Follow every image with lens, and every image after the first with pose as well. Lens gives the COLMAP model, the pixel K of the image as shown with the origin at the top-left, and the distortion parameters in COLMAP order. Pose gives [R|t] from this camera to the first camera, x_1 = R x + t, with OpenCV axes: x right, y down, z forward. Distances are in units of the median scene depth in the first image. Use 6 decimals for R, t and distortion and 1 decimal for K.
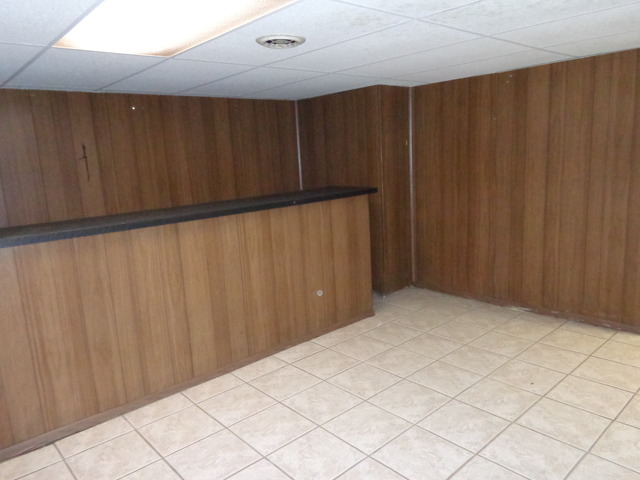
lens RADIAL K [[471.1, 0, 319.2], [0, 471.1, 242.6], [0, 0, 1]] dist [0.005103, -0.001371]
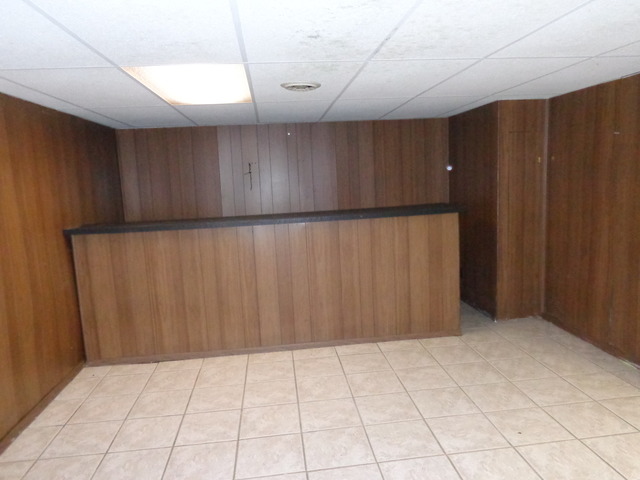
lens RADIAL K [[471.1, 0, 318.7], [0, 471.1, 238.2], [0, 0, 1]] dist [0.005103, -0.001371]
pose [[0.817549, 0.093709, -0.568184, 0.522316], [-0.103841, 0.994487, 0.014603, -0.039723], [0.566419, 0.047062, 0.822772, 0.013511]]
